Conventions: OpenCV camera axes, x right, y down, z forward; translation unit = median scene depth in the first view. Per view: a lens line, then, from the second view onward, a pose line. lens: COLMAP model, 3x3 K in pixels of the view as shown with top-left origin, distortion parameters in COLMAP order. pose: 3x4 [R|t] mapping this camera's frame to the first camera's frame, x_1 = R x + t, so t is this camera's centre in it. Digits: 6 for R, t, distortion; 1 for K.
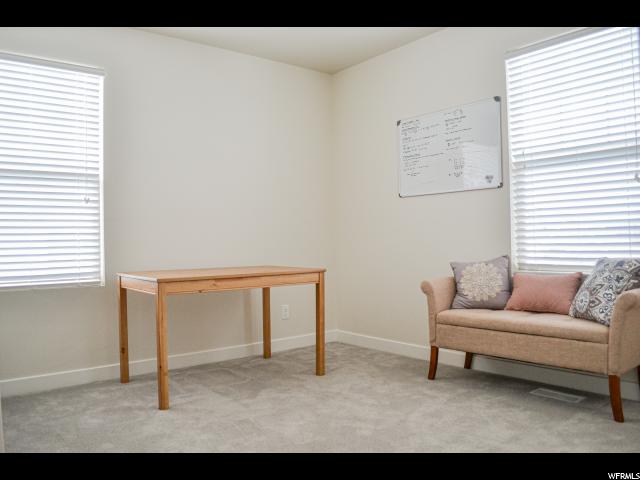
lens RADIAL K [[527.9, 0, 320.0], [0, 527.9, 240.0], [0, 0, 1]] dist [-0.078510, 0.004168]
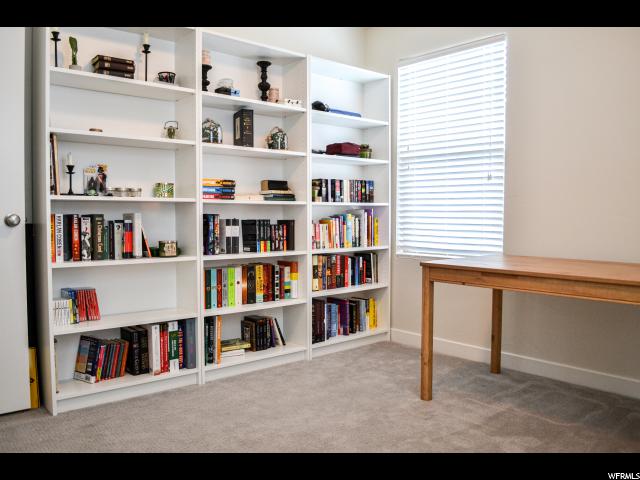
lens RADIAL K [[527.9, 0, 320.0], [0, 527.9, 240.0], [0, 0, 1]] dist [-0.078510, 0.004168]
pose [[0.043210, 0.060727, -0.997219, 0.513783], [-0.014817, 0.998080, 0.060137, -0.013196], [0.998956, 0.012177, 0.044027, 0.639447]]
